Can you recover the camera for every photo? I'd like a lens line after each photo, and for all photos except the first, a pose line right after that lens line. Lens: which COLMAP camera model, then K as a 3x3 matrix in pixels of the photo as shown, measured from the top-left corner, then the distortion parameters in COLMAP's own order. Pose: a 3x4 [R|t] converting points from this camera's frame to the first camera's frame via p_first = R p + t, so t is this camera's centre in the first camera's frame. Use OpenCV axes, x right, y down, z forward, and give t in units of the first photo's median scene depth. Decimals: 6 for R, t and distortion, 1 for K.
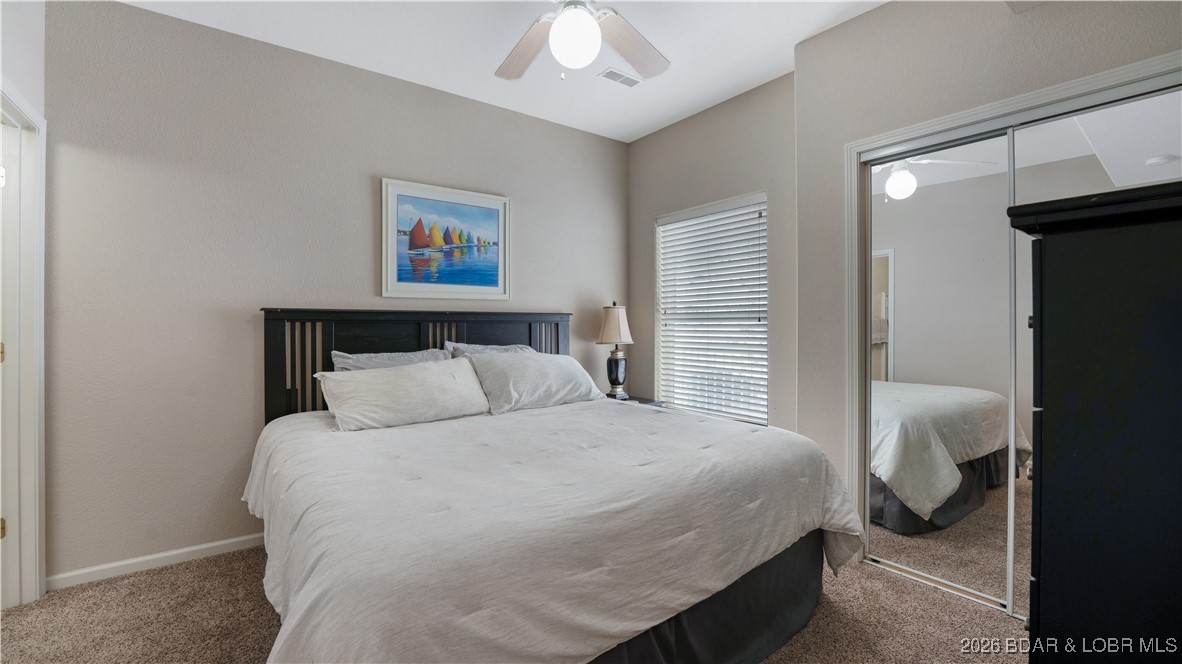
lens RADIAL K [[480.3, 0, 579.2], [0, 480.3, 332.1], [0, 0, 1]] dist [-0.000585, 0.000543]
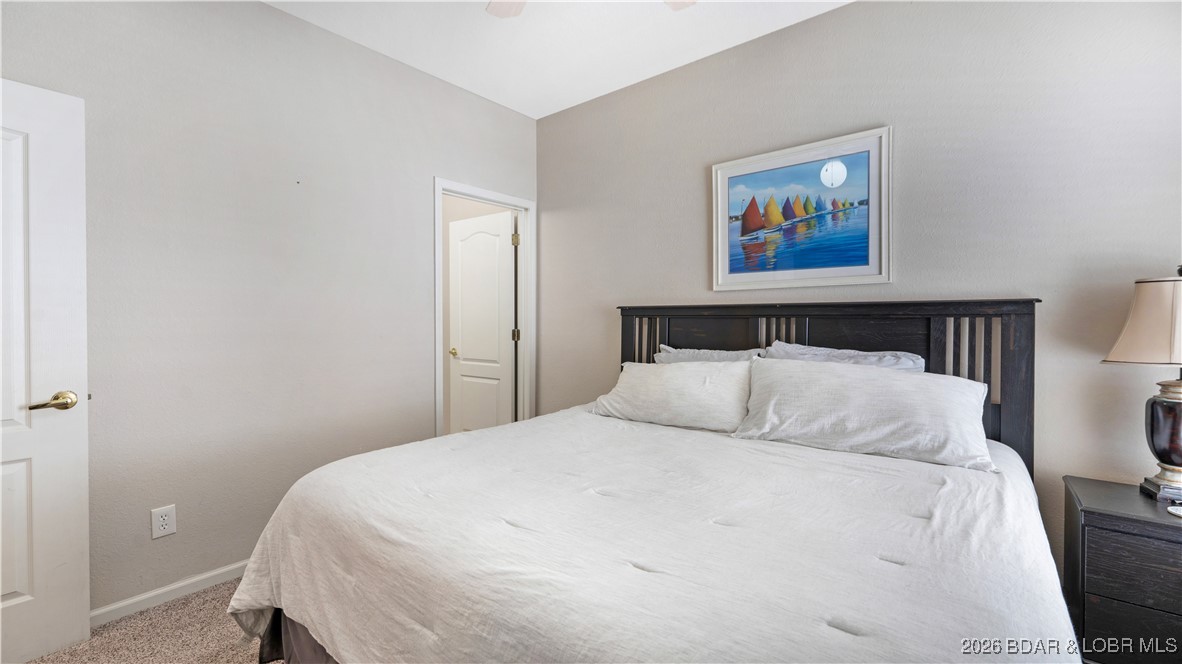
lens RADIAL K [[480.3, 0, 579.2], [0, 480.3, 332.1], [0, 0, 1]] dist [-0.000585, 0.000543]
pose [[0.262383, 0.025458, -0.964628, 0.429064], [-0.015870, 0.999631, 0.022065, -0.008268], [0.964833, 0.009519, 0.262690, 0.477978]]
